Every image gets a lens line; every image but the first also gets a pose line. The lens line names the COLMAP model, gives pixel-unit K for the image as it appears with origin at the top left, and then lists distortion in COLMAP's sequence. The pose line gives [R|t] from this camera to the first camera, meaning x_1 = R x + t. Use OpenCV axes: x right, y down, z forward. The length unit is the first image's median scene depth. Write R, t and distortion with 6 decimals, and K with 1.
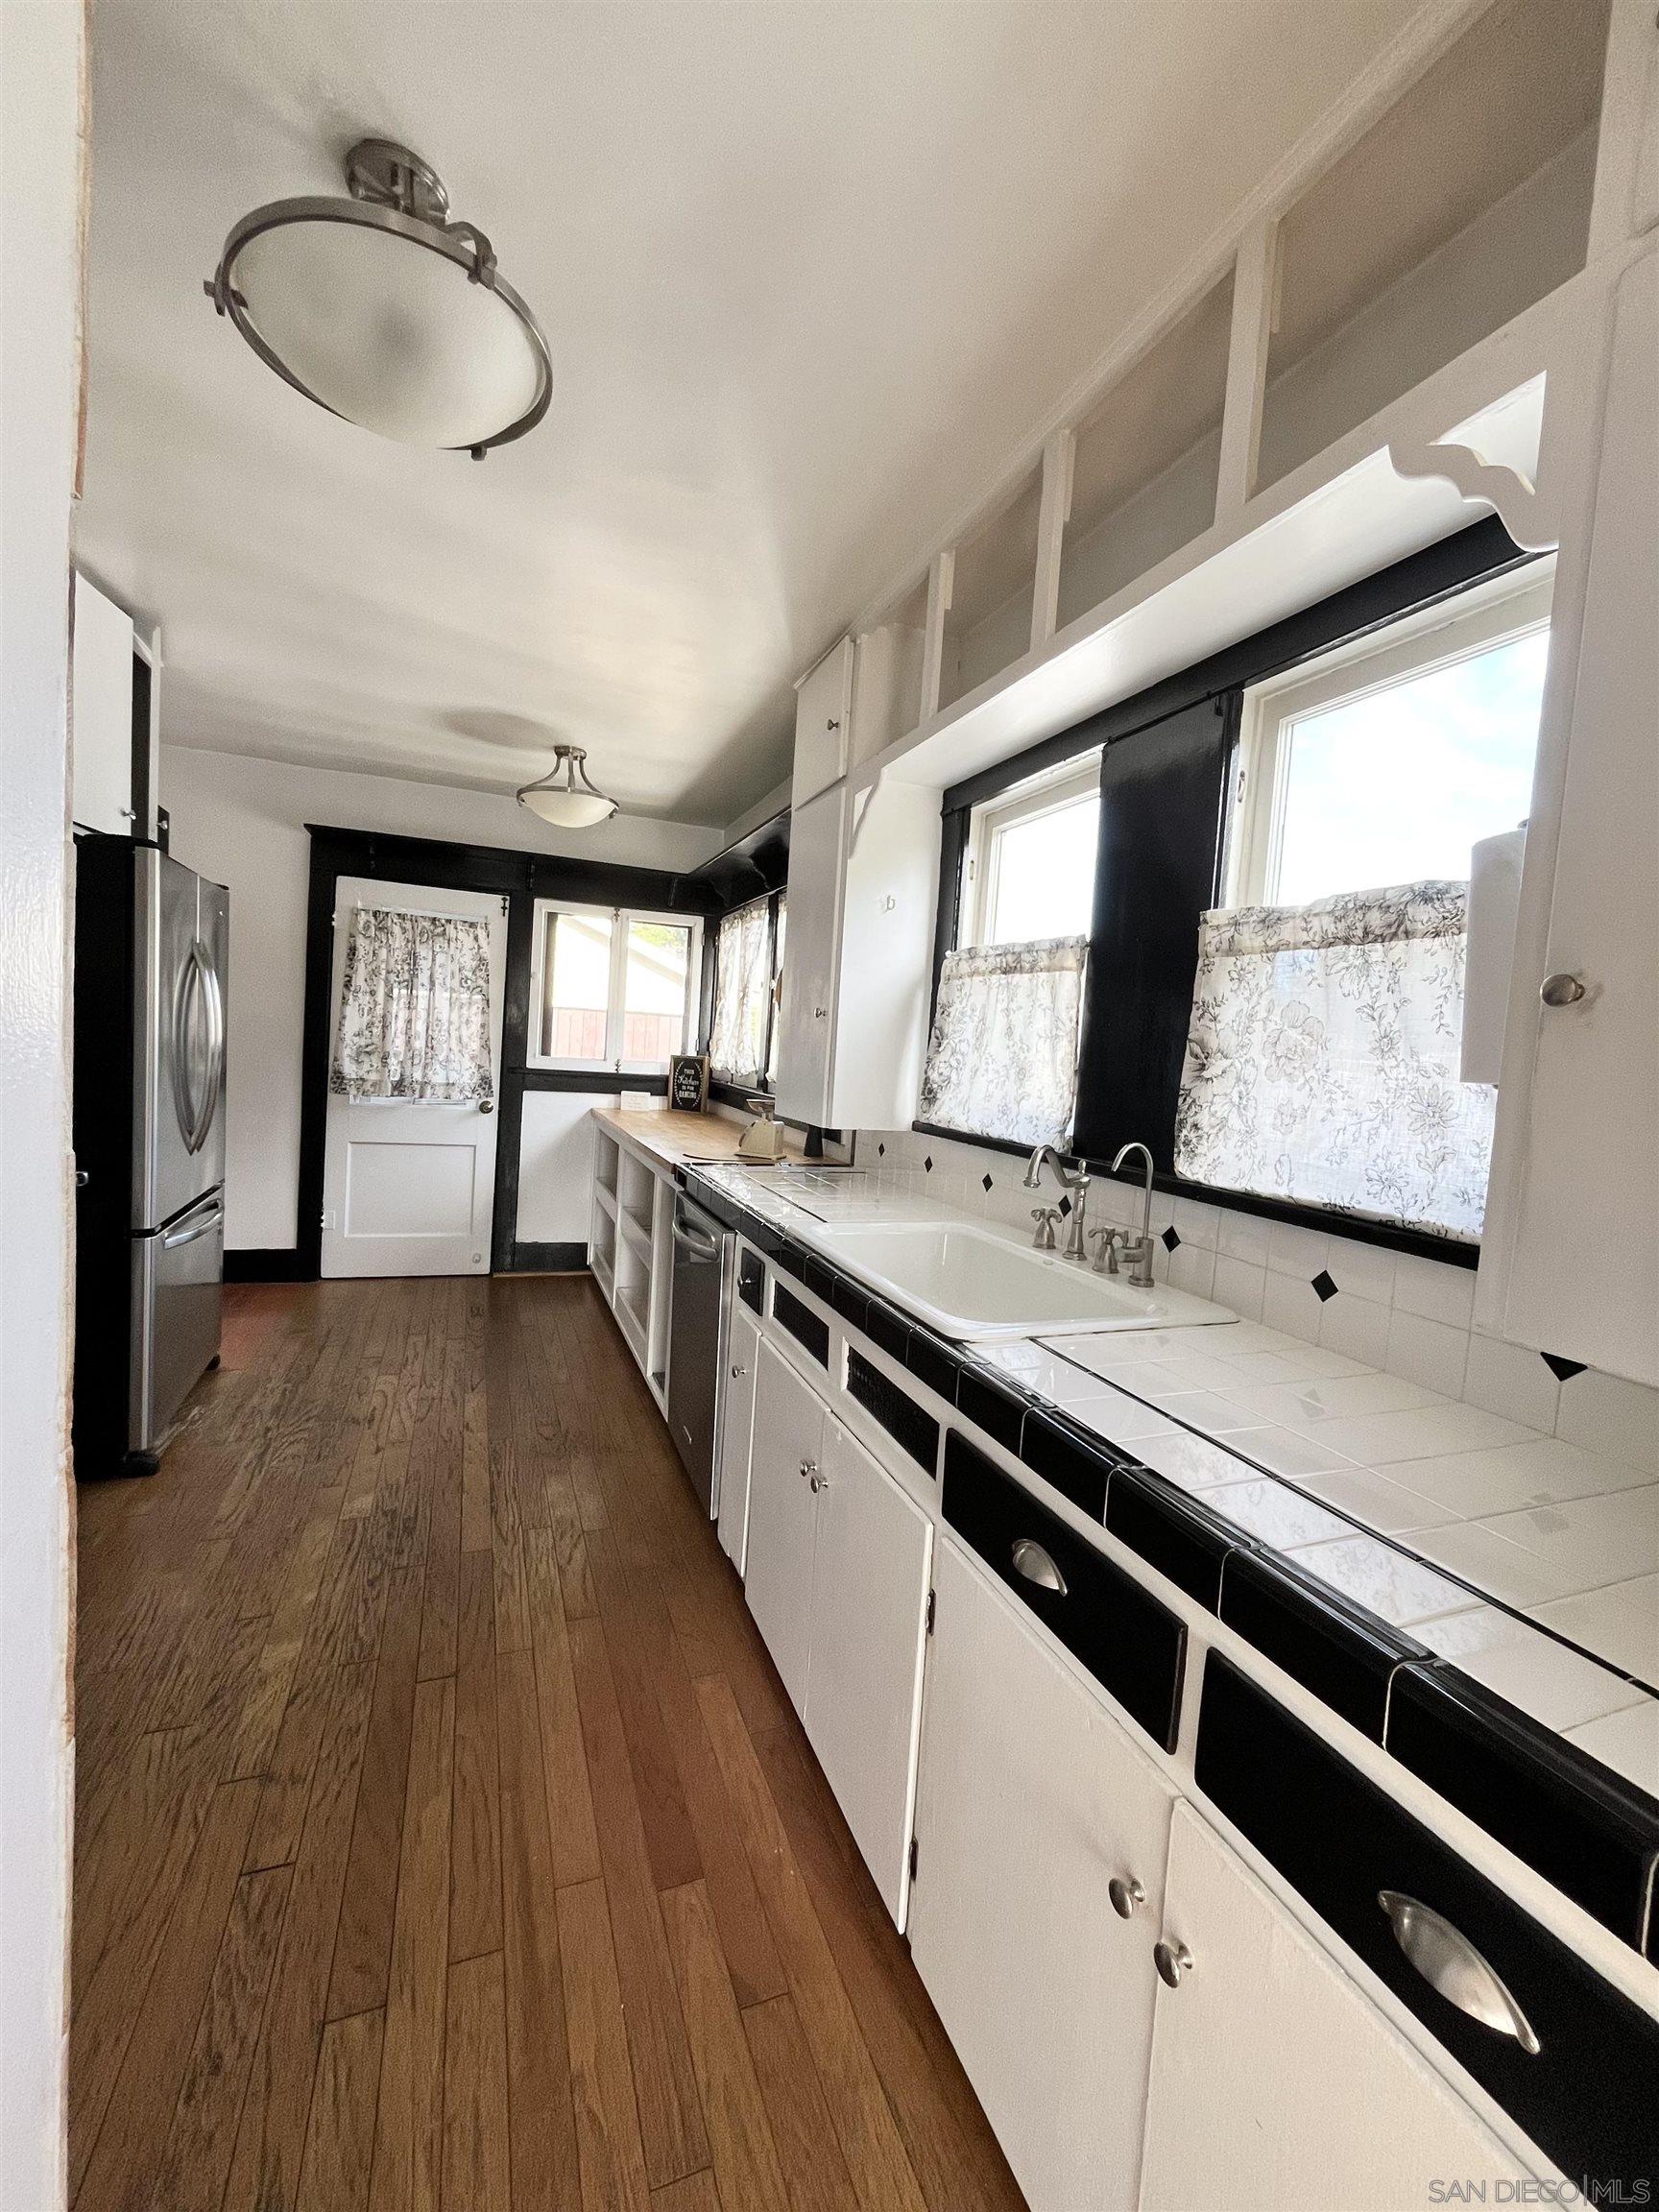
lens RADIAL K [[894.8, 0, 831.2], [0, 894.8, 1104.2], [0, 0, 1]] dist [-0.002450, -0.000267]
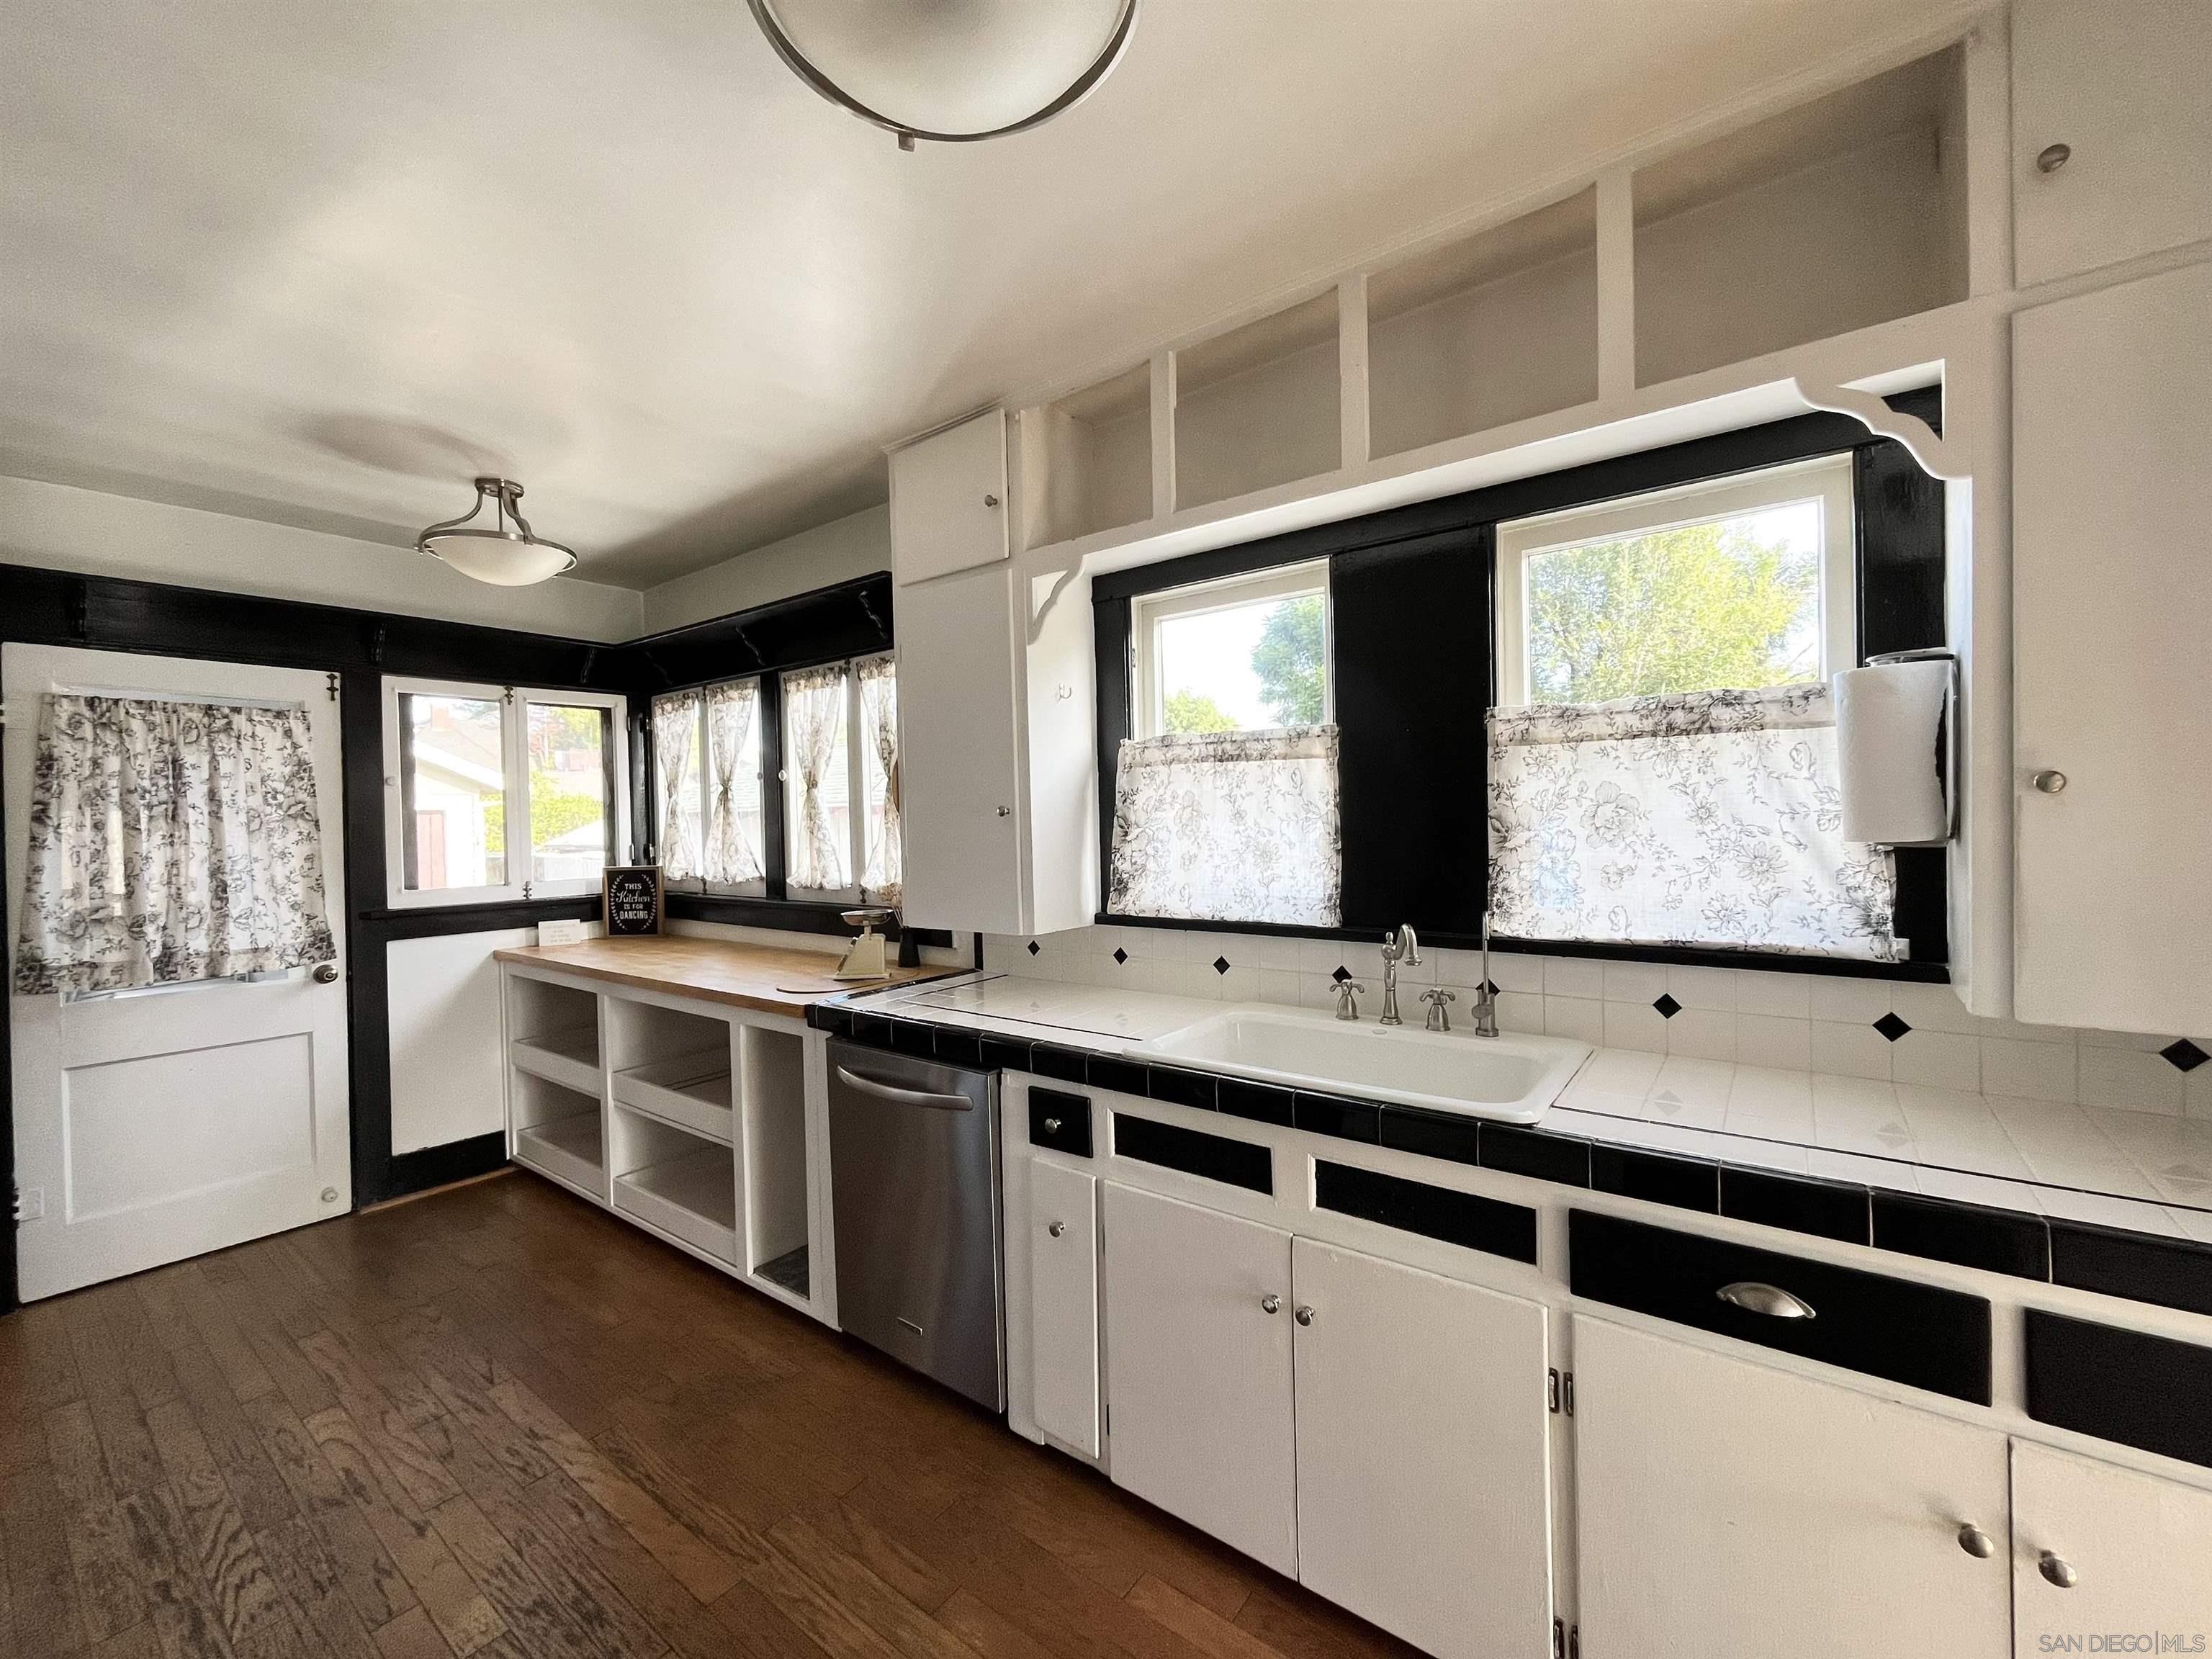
lens RADIAL K [[894.8, 0, 1101.3], [0, 894.8, 829.1], [0, 0, 1]] dist [-0.002450, -0.000267]
pose [[0.851884, -0.091842, 0.515615, -0.399427], [0.111650, 0.993720, -0.007461, -0.065571], [-0.511692, 0.063925, 0.856788, 0.164921]]
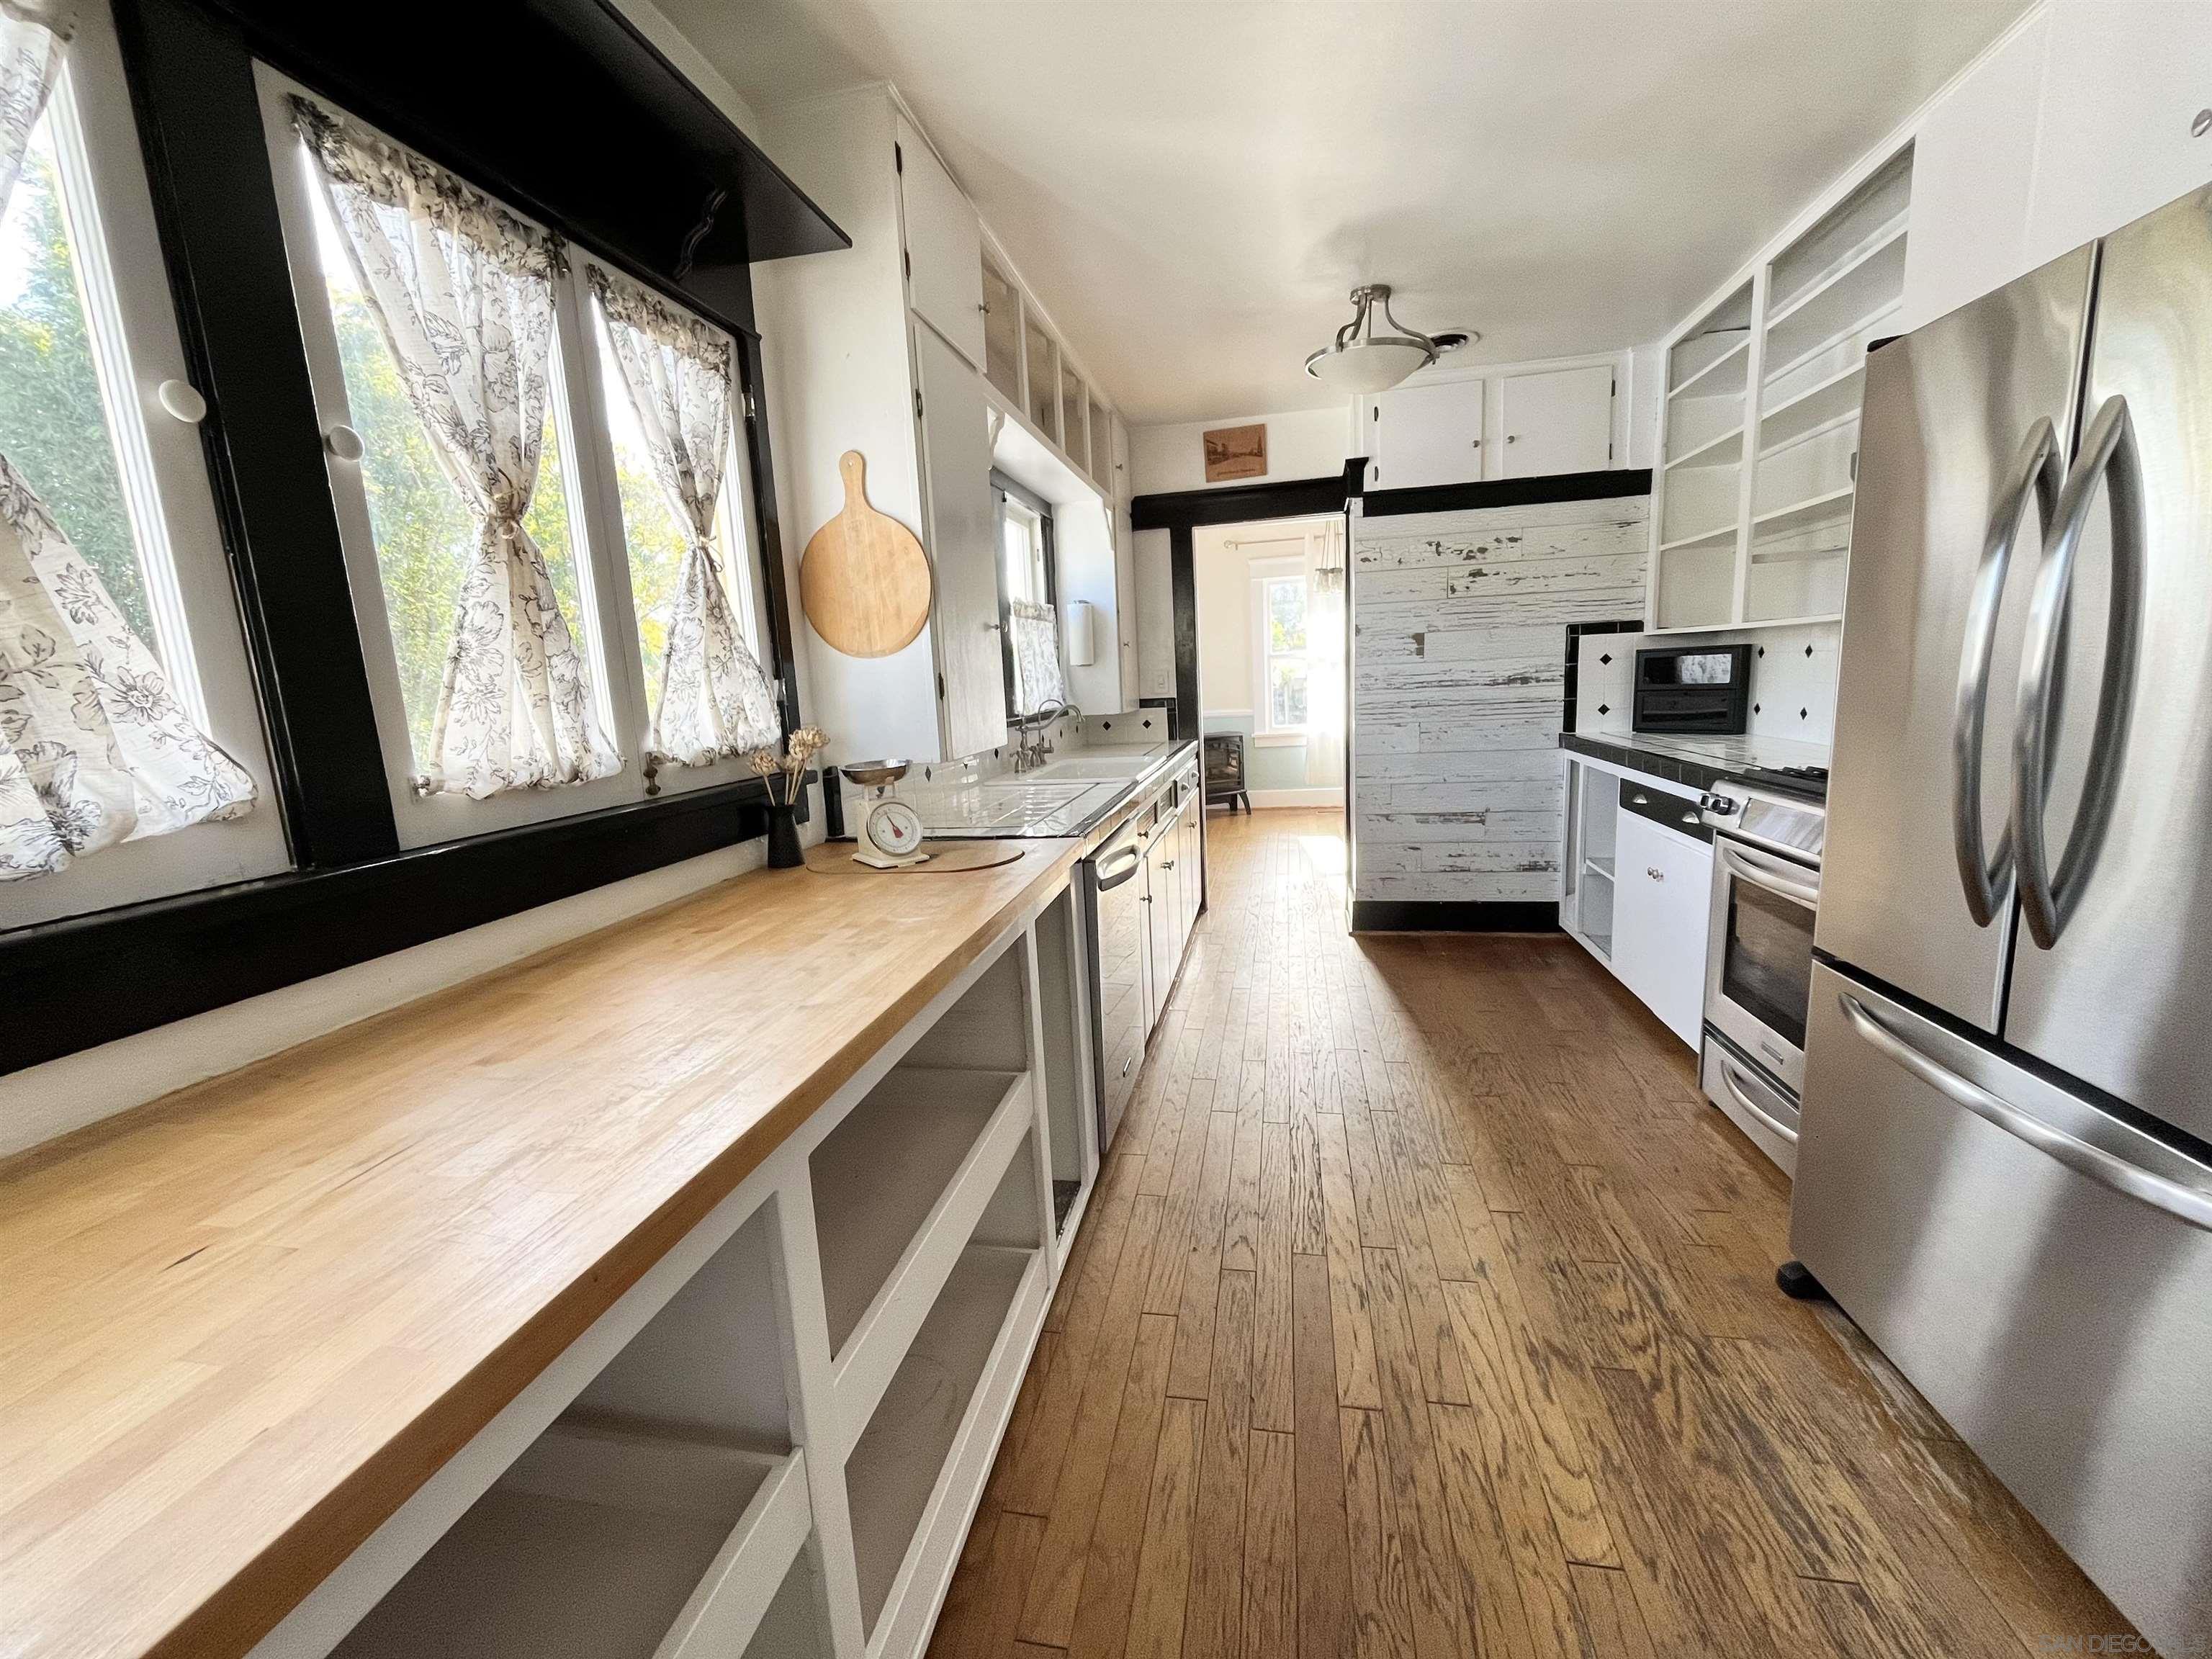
lens RADIAL K [[894.8, 0, 1101.3], [0, 894.8, 829.1], [0, 0, 1]] dist [-0.002450, -0.000267]
pose [[-0.838278, -0.111521, 0.533716, -0.634277], [0.031339, 0.967386, 0.251360, -0.129027], [-0.544342, 0.227436, -0.807444, 1.757781]]
